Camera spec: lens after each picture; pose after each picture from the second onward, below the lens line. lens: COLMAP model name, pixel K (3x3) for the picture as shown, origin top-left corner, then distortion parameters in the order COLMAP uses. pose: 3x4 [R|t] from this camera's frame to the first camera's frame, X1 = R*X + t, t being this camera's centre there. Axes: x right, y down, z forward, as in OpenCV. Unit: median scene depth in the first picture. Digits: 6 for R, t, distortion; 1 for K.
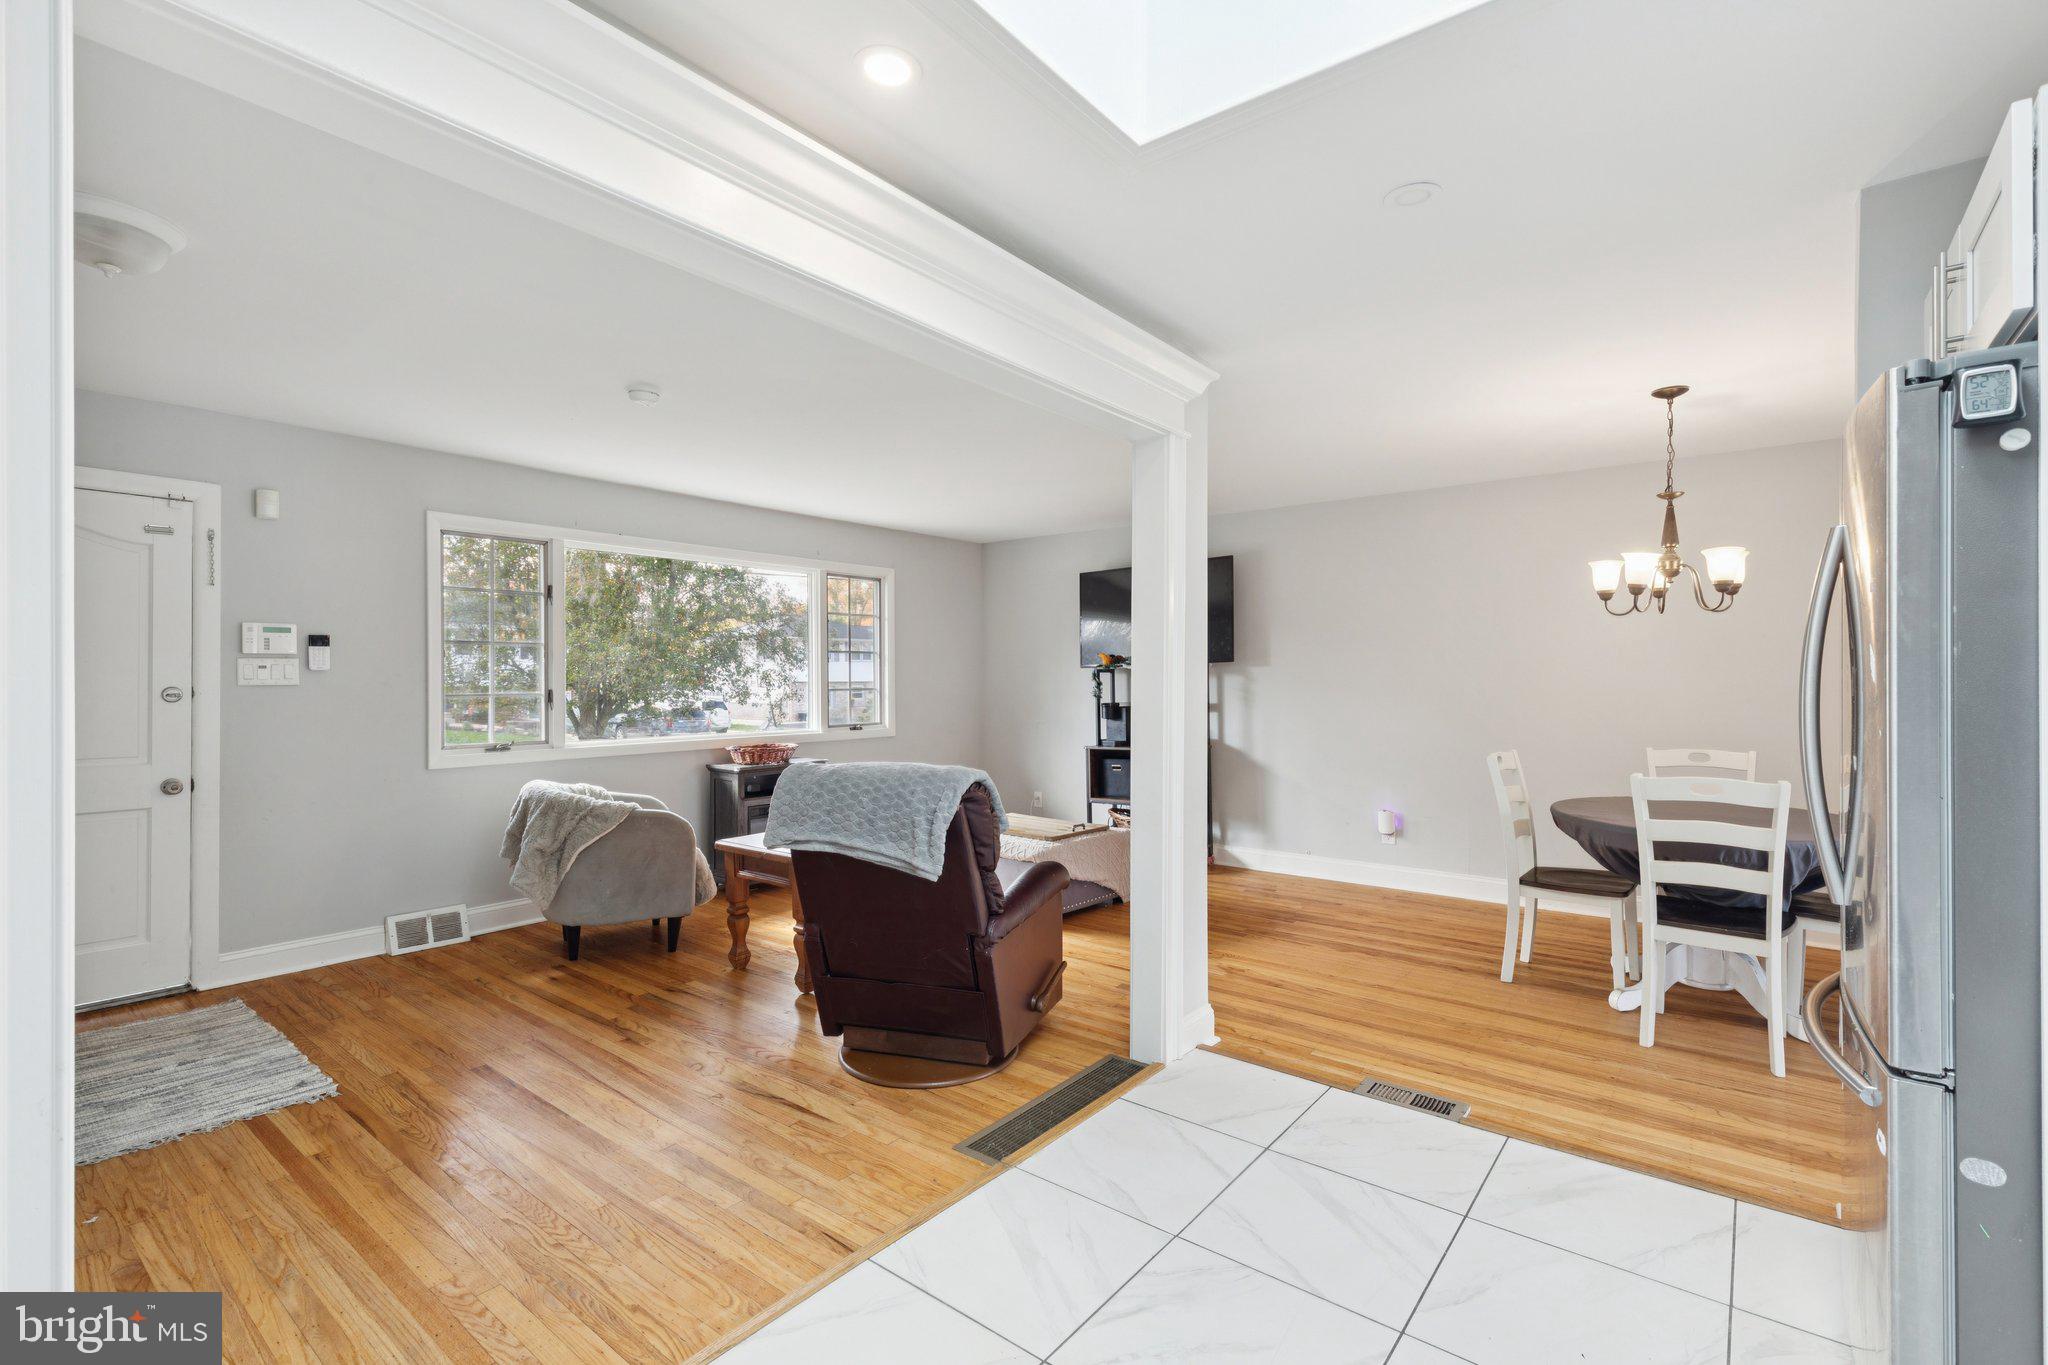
lens RADIAL K [[952.0, 0, 1014.9], [0, 952.0, 669.5], [0, 0, 1]] dist [0.012408, -0.003354]
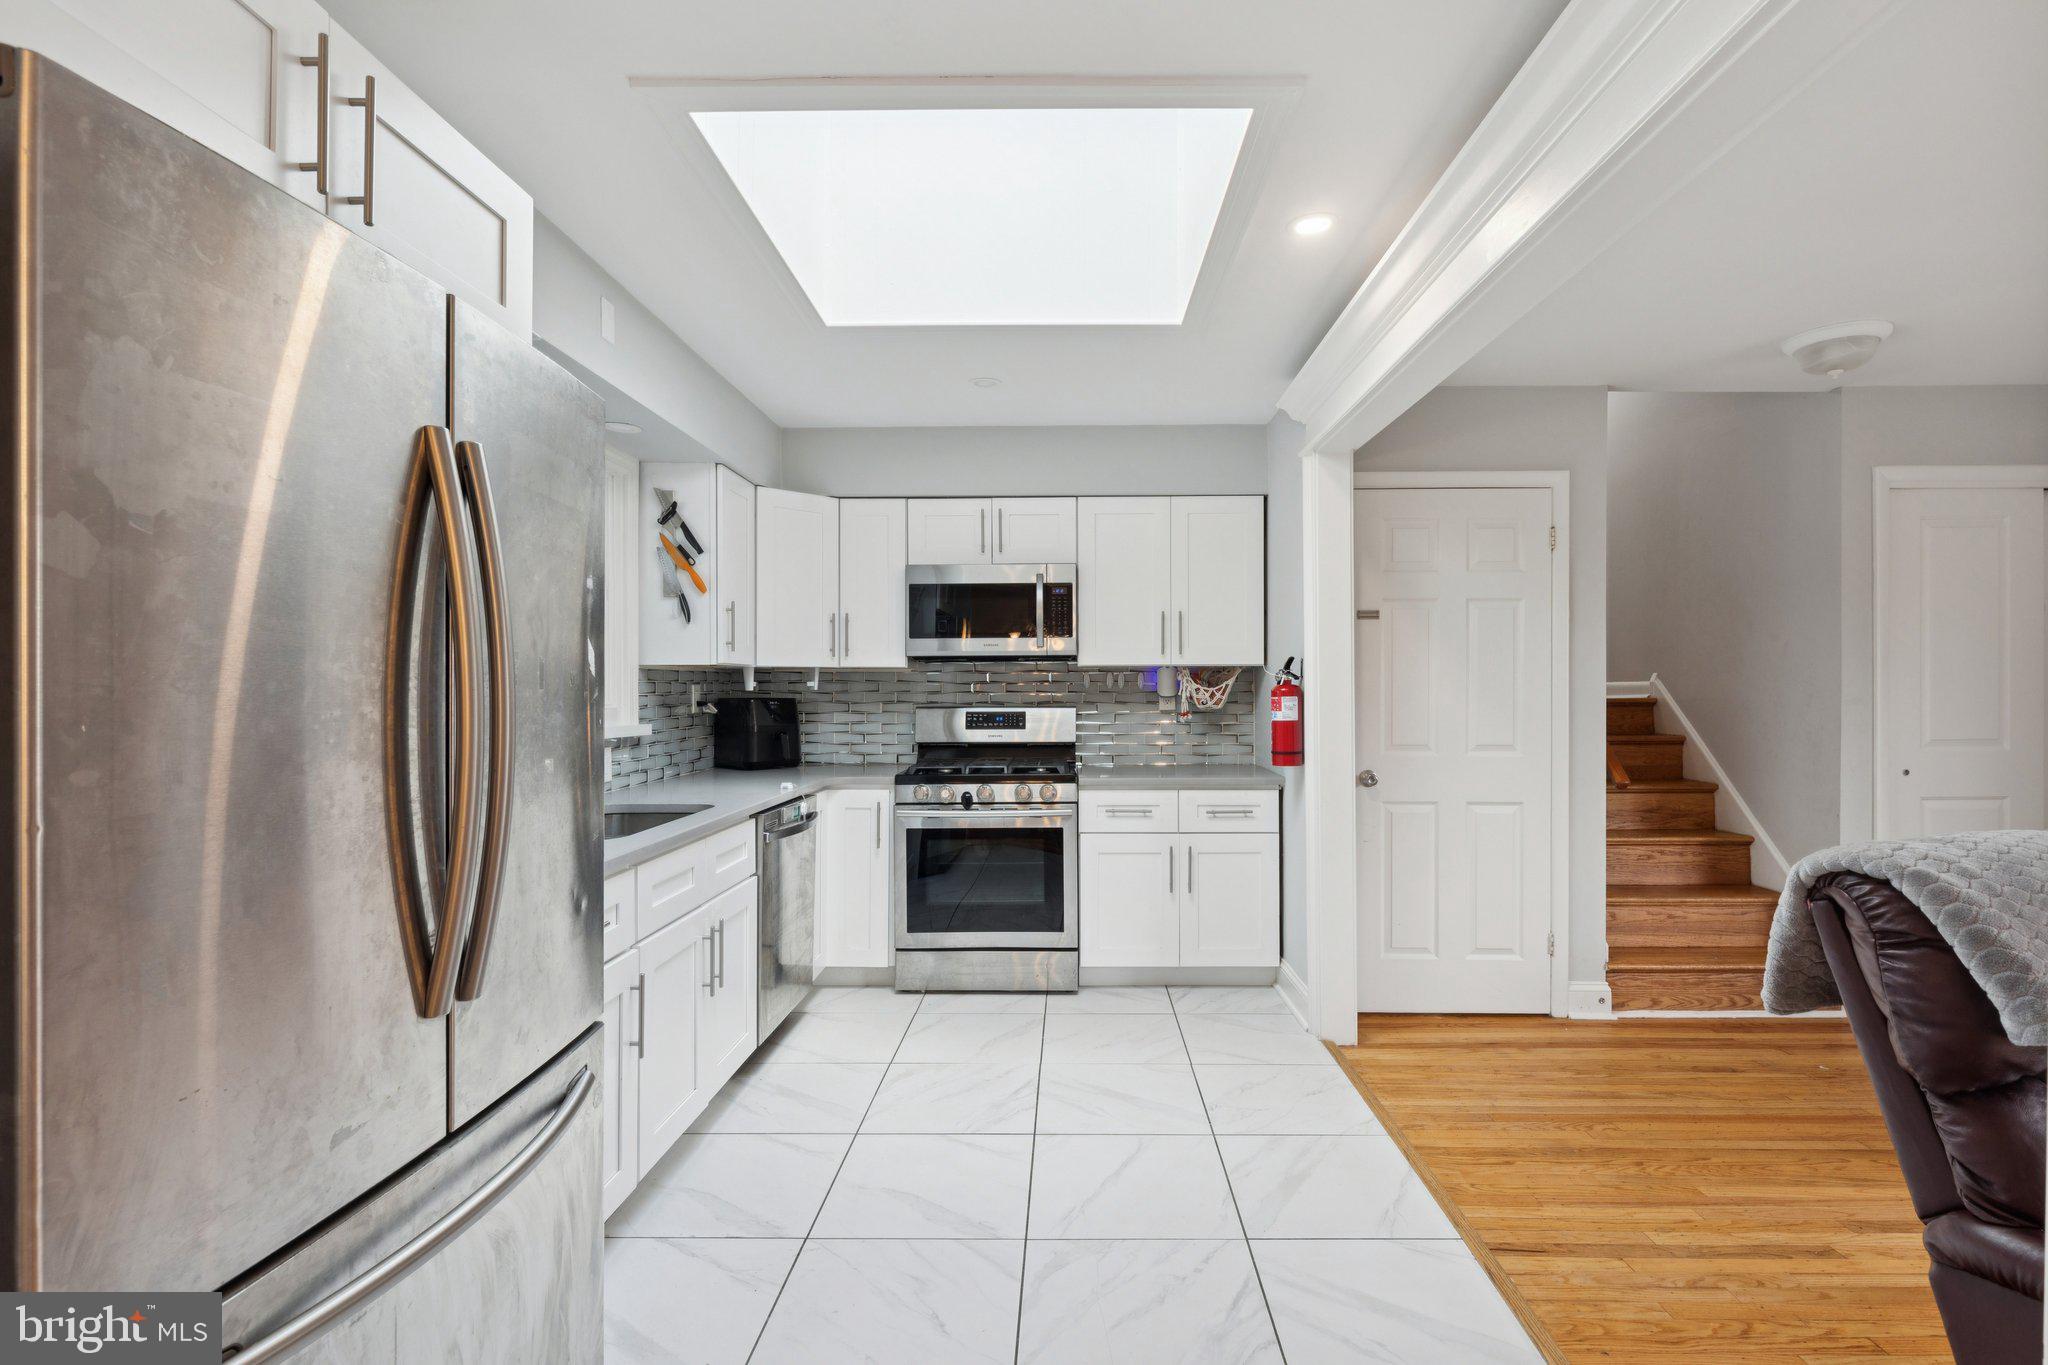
lens RADIAL K [[952.0, 0, 1037.3], [0, 952.0, 676.5], [0, 0, 1]] dist [0.012408, -0.003354]
pose [[-0.799399, -0.000169, -0.600800, 0.764604], [0.003942, 0.999977, -0.005526, 0.018283], [0.600787, -0.006786, -0.799380, 1.437392]]
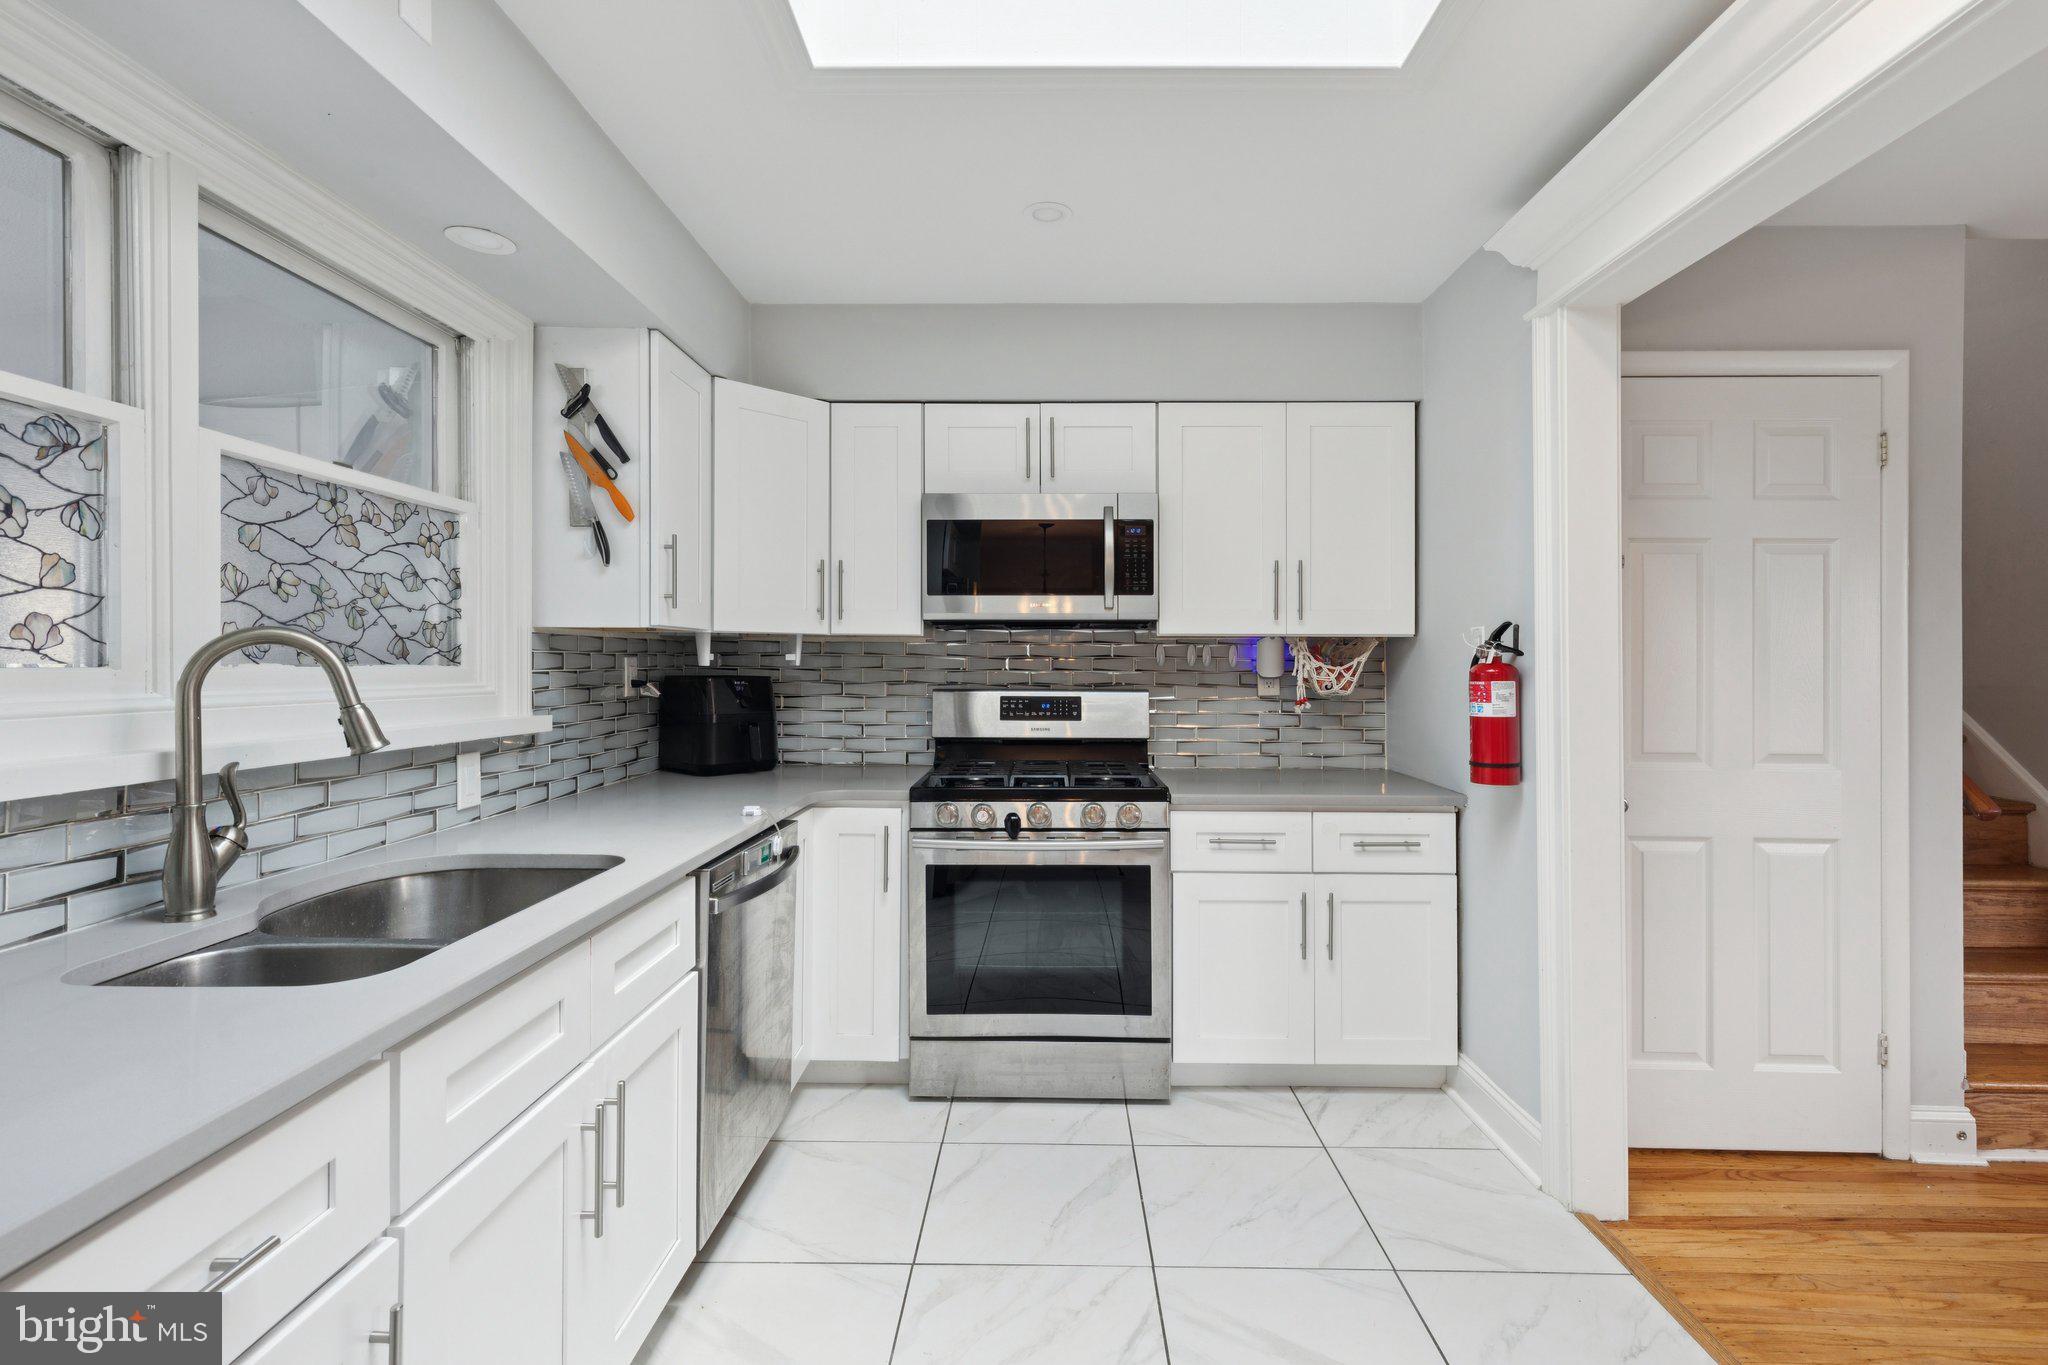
lens RADIAL K [[952.0, 0, 1026.4], [0, 952.0, 670.4], [0, 0, 1]] dist [0.012408, -0.003354]
pose [[-0.797343, 0.006324, -0.603494, 0.545101], [-0.003316, 0.999884, 0.014858, 0.018311], [0.603518, 0.013848, -0.797229, 0.954382]]
